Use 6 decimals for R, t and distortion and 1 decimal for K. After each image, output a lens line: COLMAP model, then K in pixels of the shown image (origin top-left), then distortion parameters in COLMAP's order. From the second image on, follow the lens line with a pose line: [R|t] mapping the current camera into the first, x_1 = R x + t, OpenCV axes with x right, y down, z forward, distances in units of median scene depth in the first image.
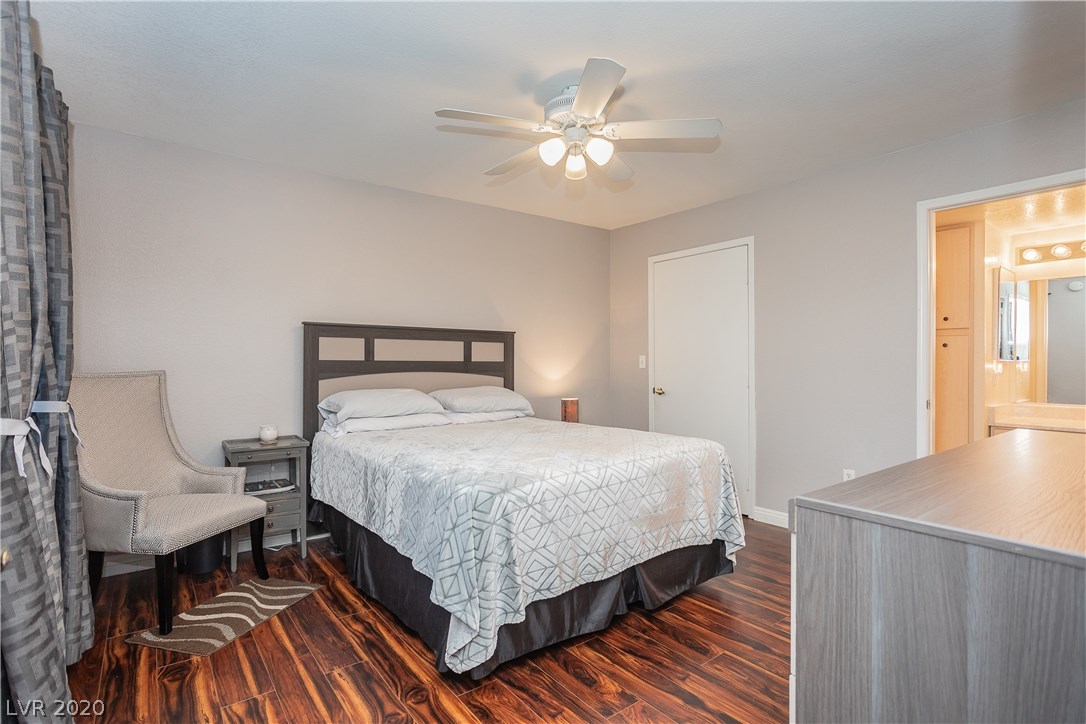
lens RADIAL K [[538.5, 0, 542.9], [0, 538.5, 358.7], [0, 0, 1]] dist [-0.054352, 0.031248]
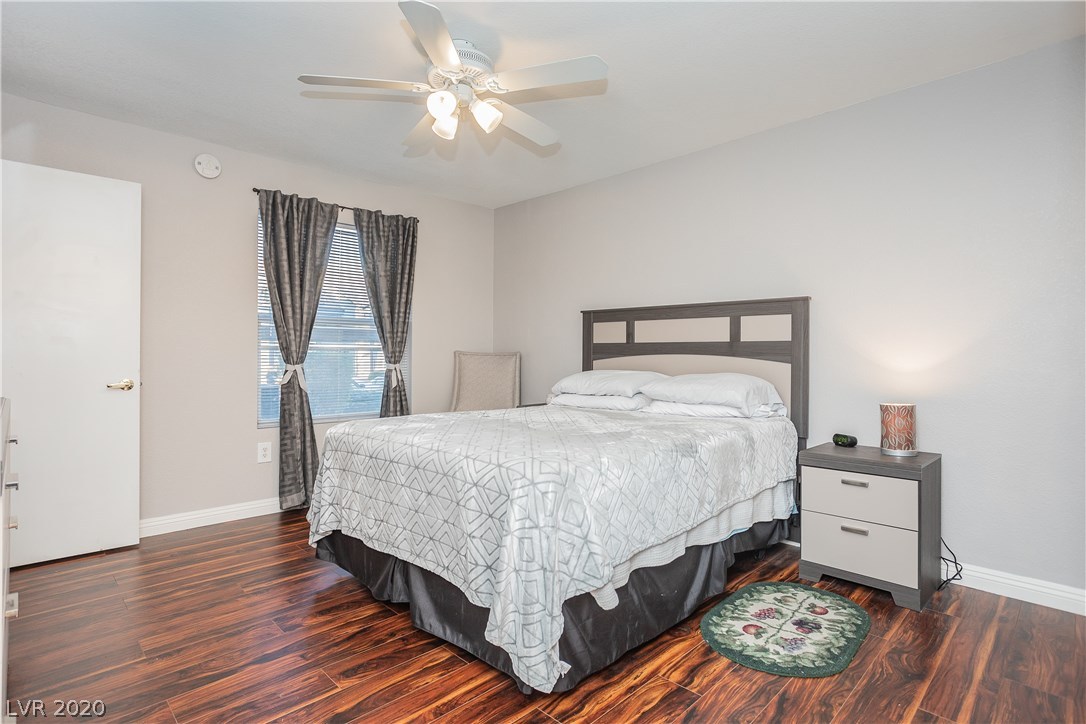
lens RADIAL K [[554.0, 0, 536.0], [0, 554.0, 358.6], [0, 0, 1]] dist [-0.052784, 0.035516]
pose [[0.113396, 0.004276, -0.993541, 0.731503], [0.003070, 0.999984, 0.004654, 0.029336], [0.993545, -0.003578, 0.113381, 0.734266]]
